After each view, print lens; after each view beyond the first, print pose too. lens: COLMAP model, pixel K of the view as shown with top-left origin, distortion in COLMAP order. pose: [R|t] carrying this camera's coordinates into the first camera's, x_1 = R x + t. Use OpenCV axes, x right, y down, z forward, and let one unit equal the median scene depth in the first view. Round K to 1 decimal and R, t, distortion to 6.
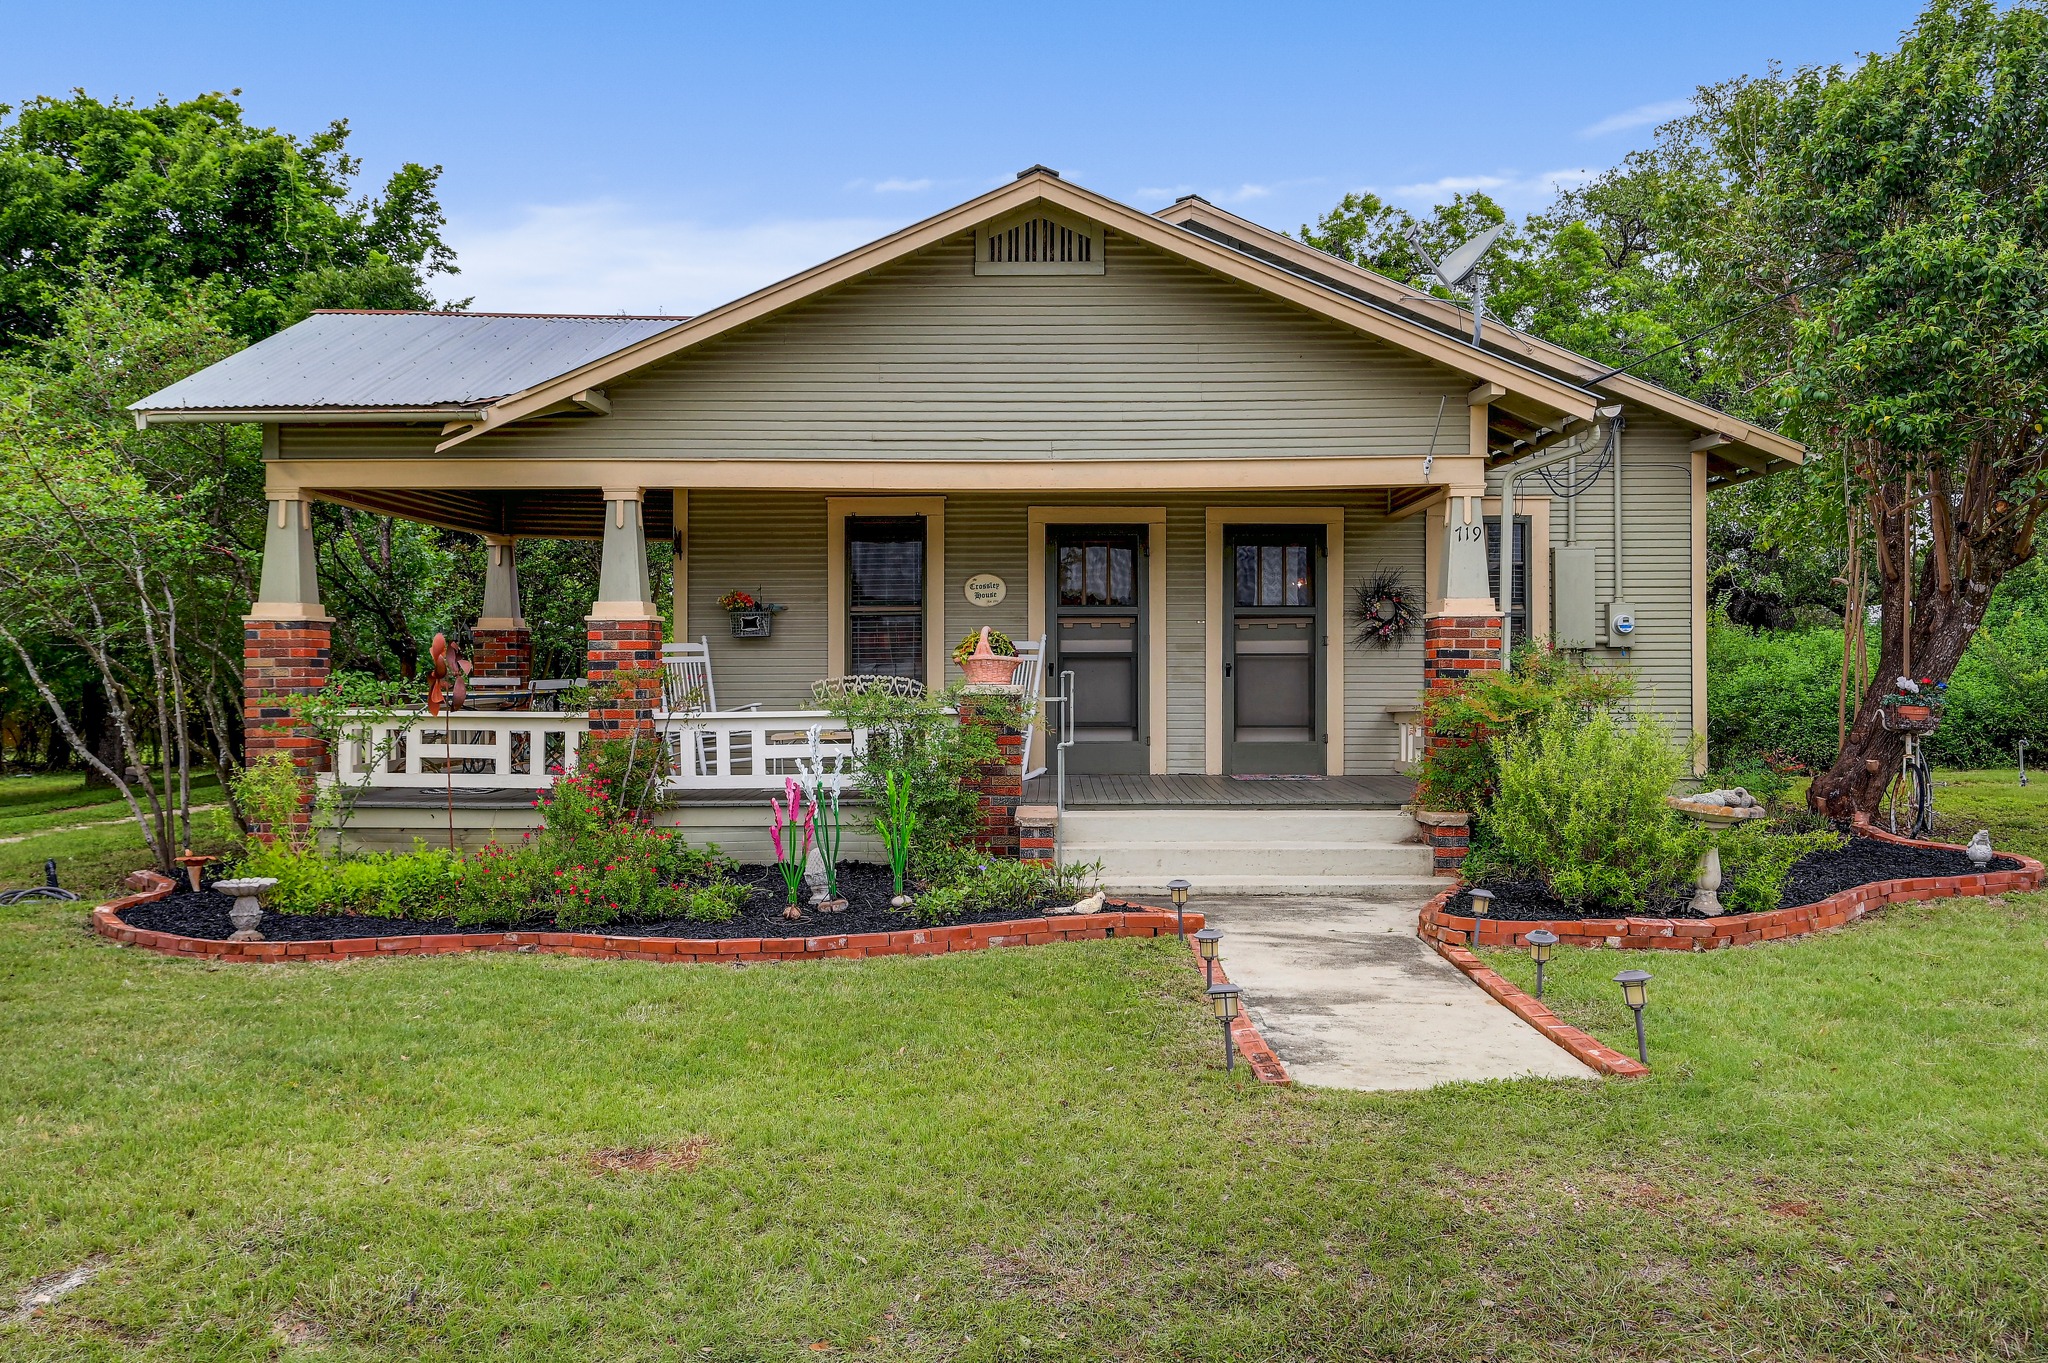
lens RADIAL K [[1598.7, 0, 1021.2], [0, 1598.7, 679.0], [0, 0, 1]] dist [0.002178, 0.005228]
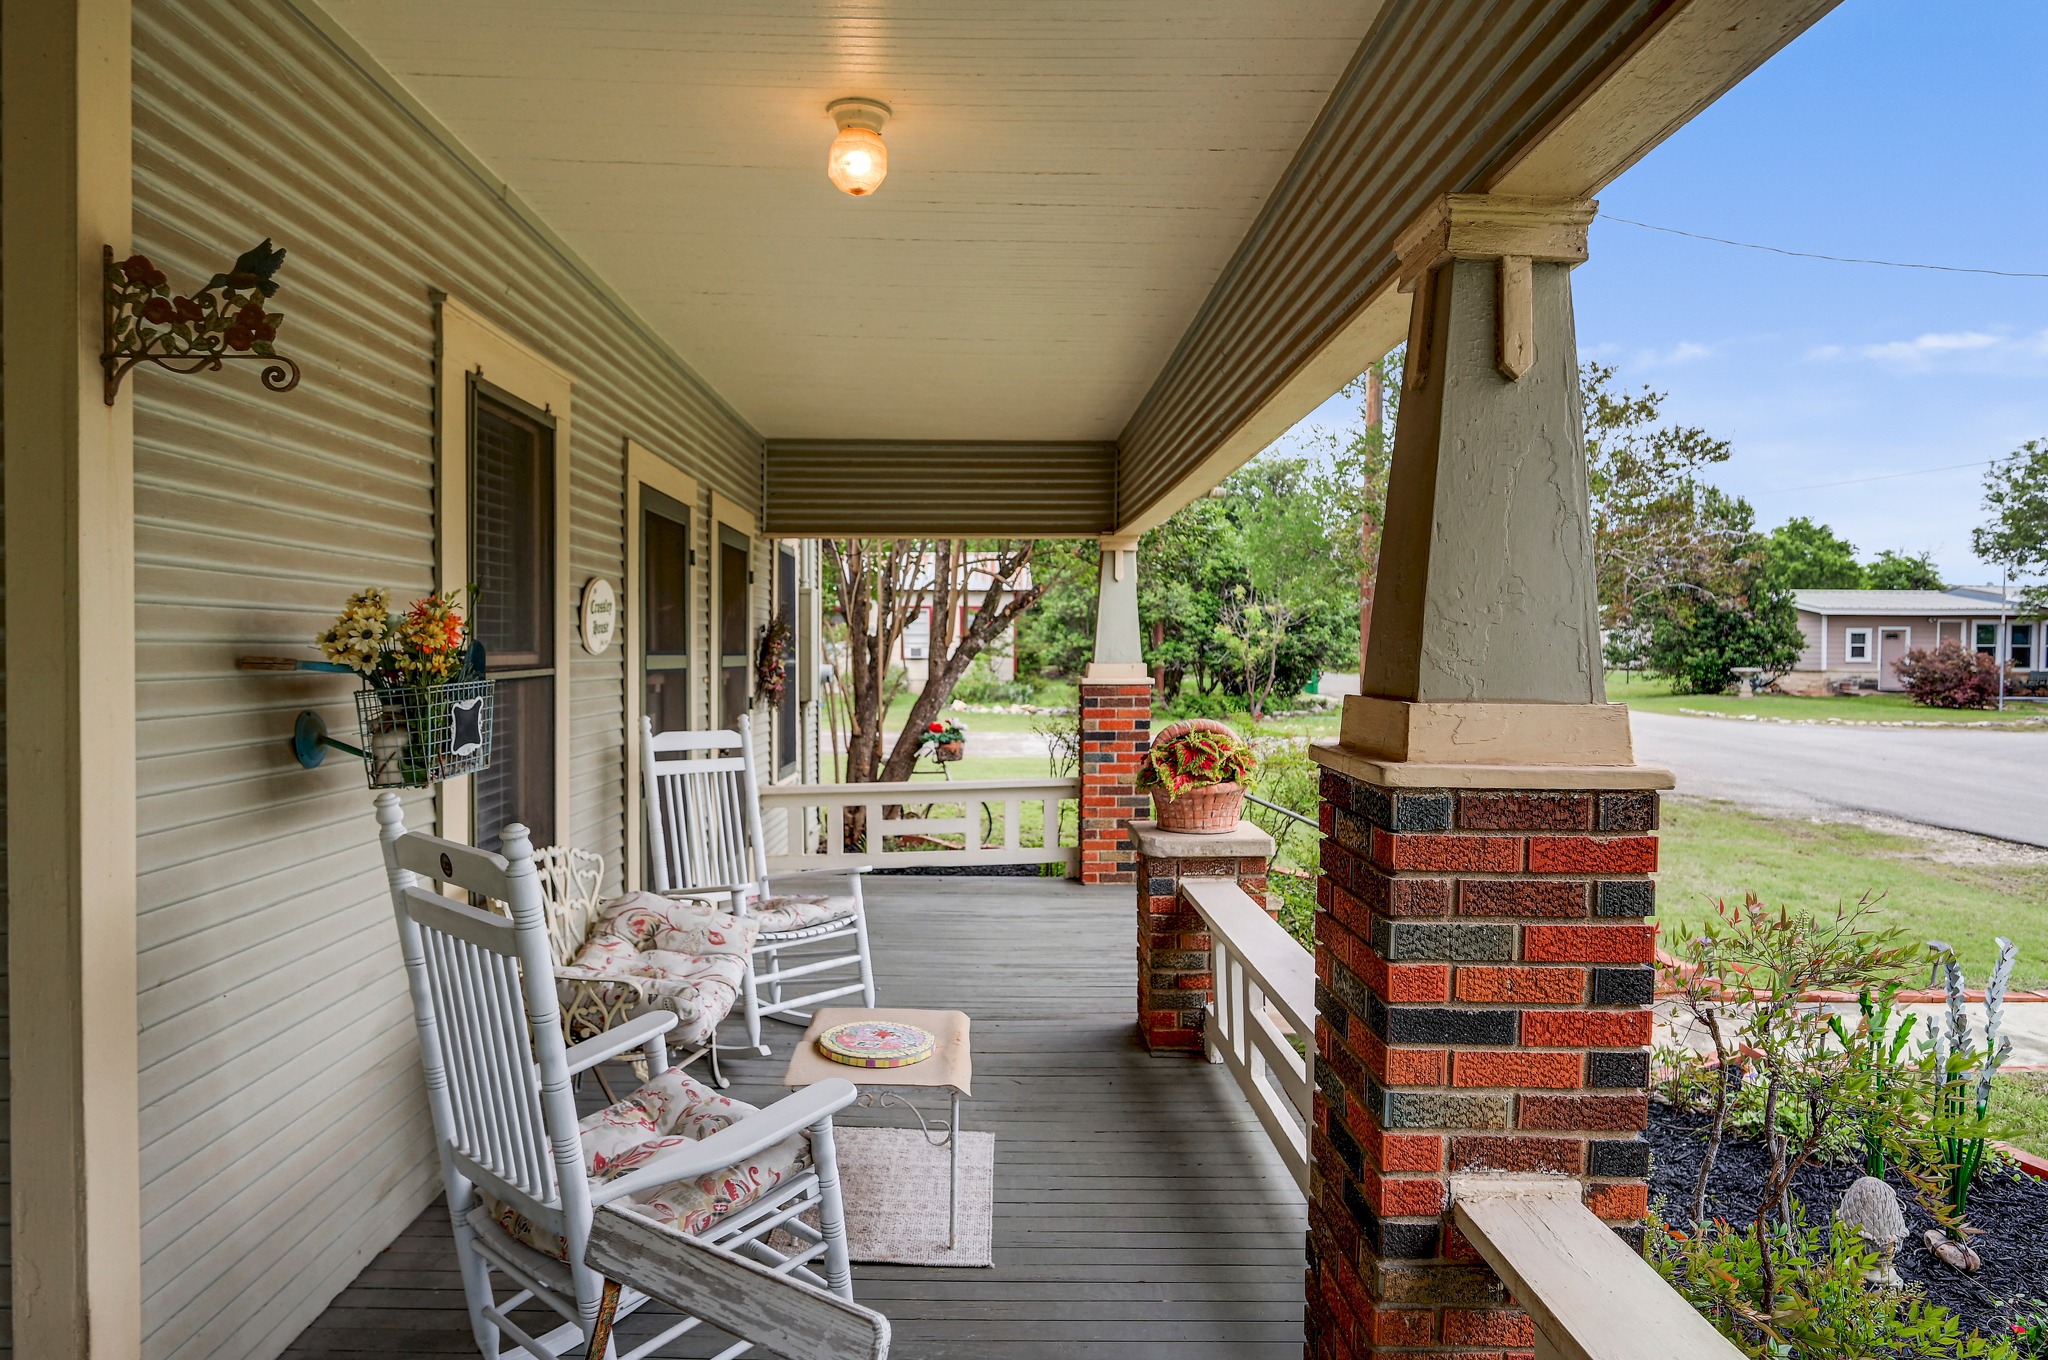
lens RADIAL K [[1257.1, 0, 1004.1], [0, 1257.1, 682.0], [0, 0, 1]] dist [-0.008621, -0.004057]
pose [[-0.028963, -0.023399, 0.999307, -0.420346], [0.003195, 0.999719, 0.023501, -0.052426], [-0.999575, 0.003874, -0.028880, 1.039928]]
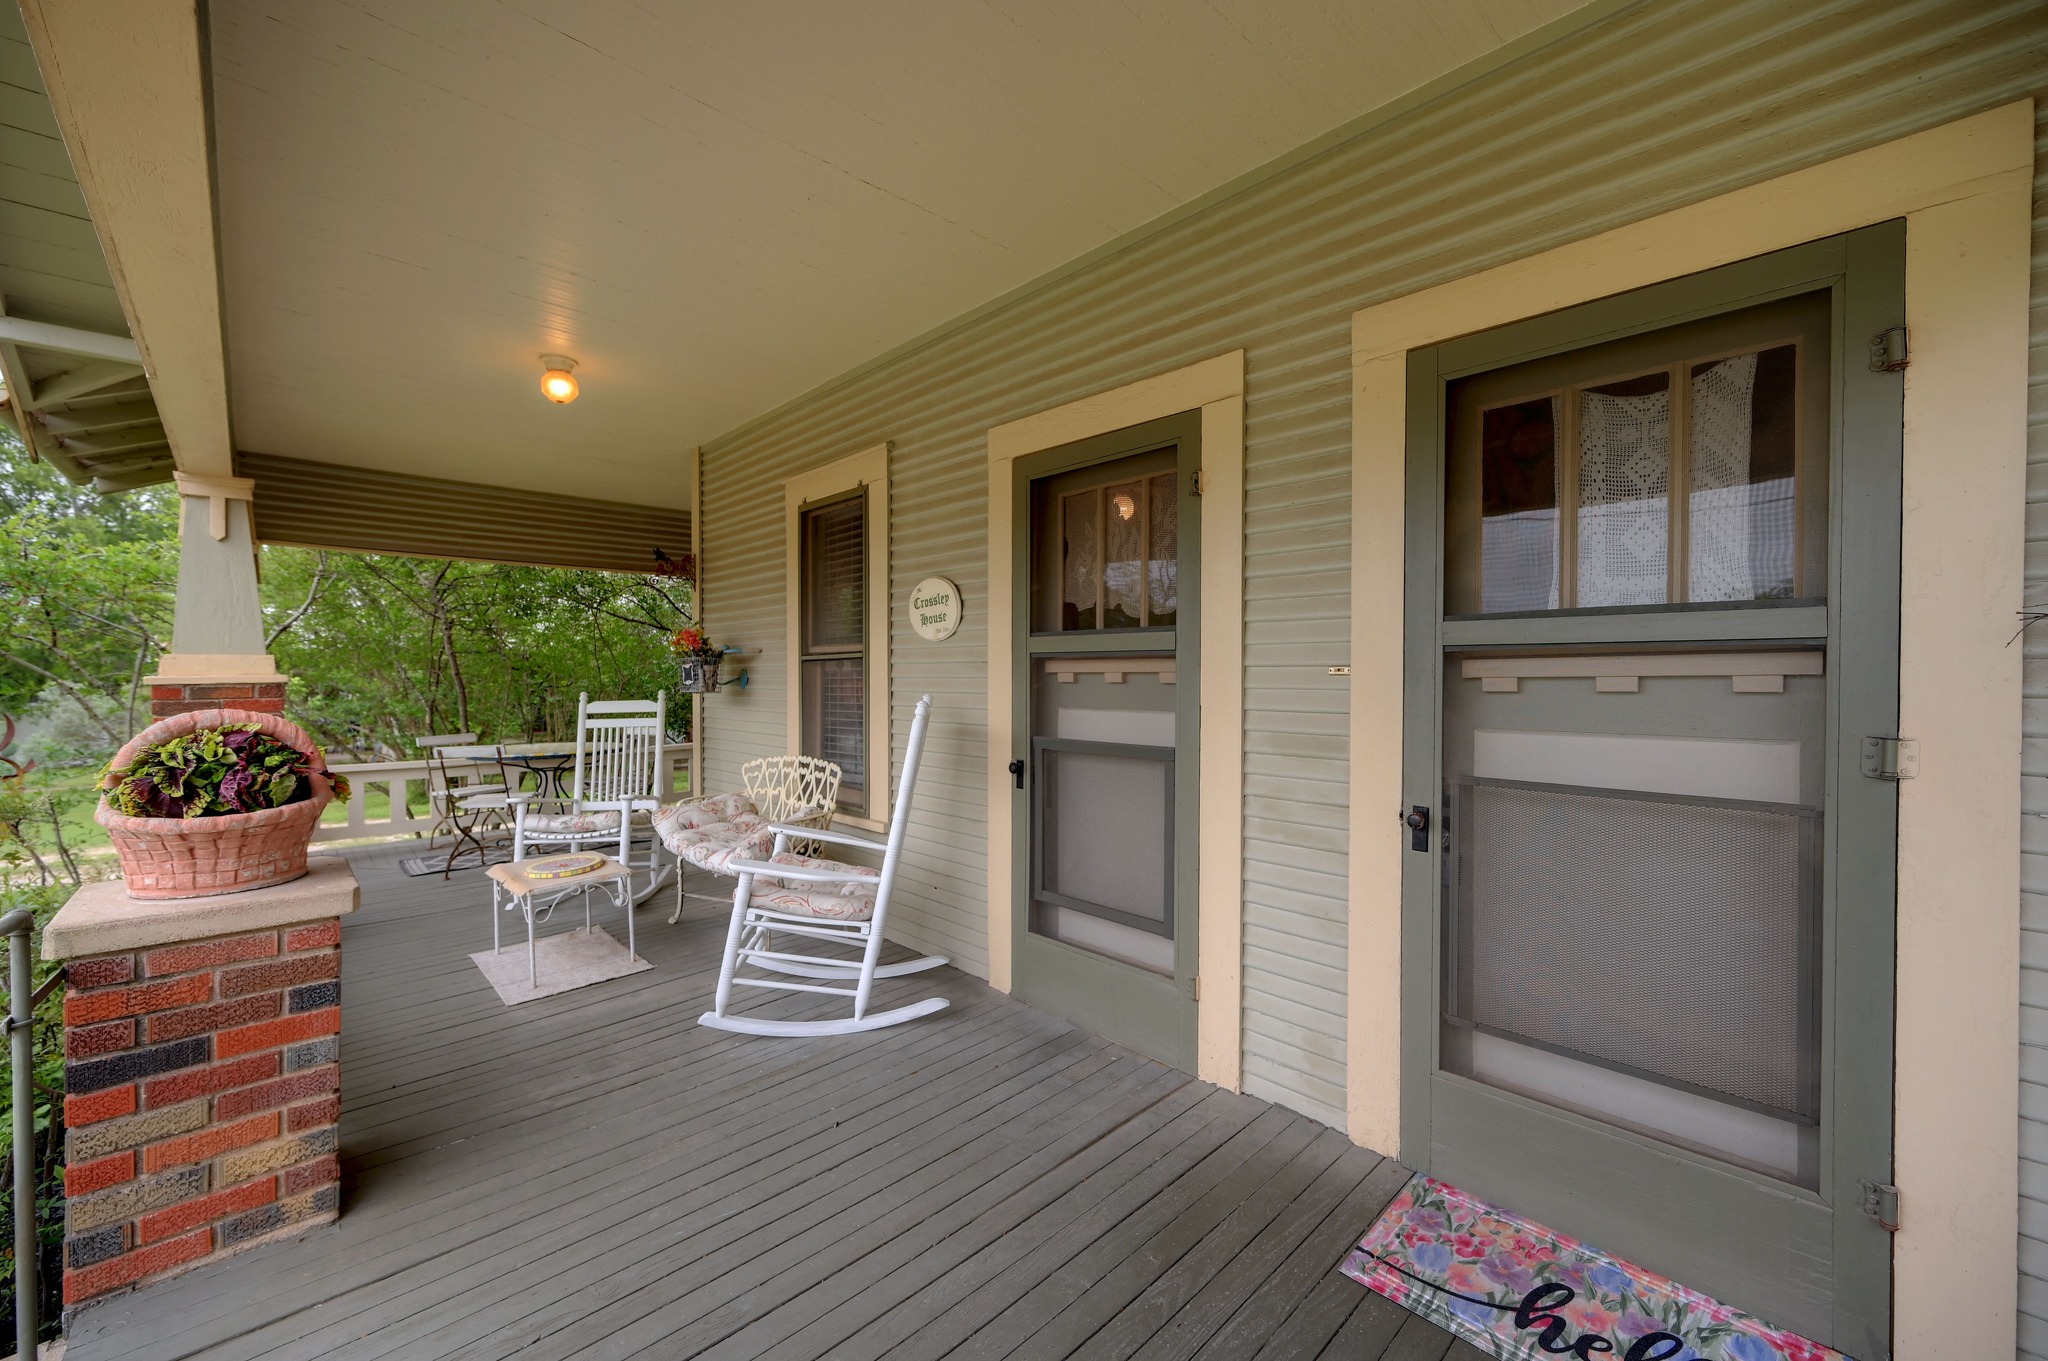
lens RADIAL K [[813.3, 0, 1030.3], [0, 813.3, 672.0], [0, 0, 1]] dist [0.002241, -0.000439]
pose [[0.708326, 0.001592, -0.705883, 0.214052], [-0.006075, 0.999974, -0.003840, -0.039573], [0.705859, 0.007008, 0.708318, 0.964826]]
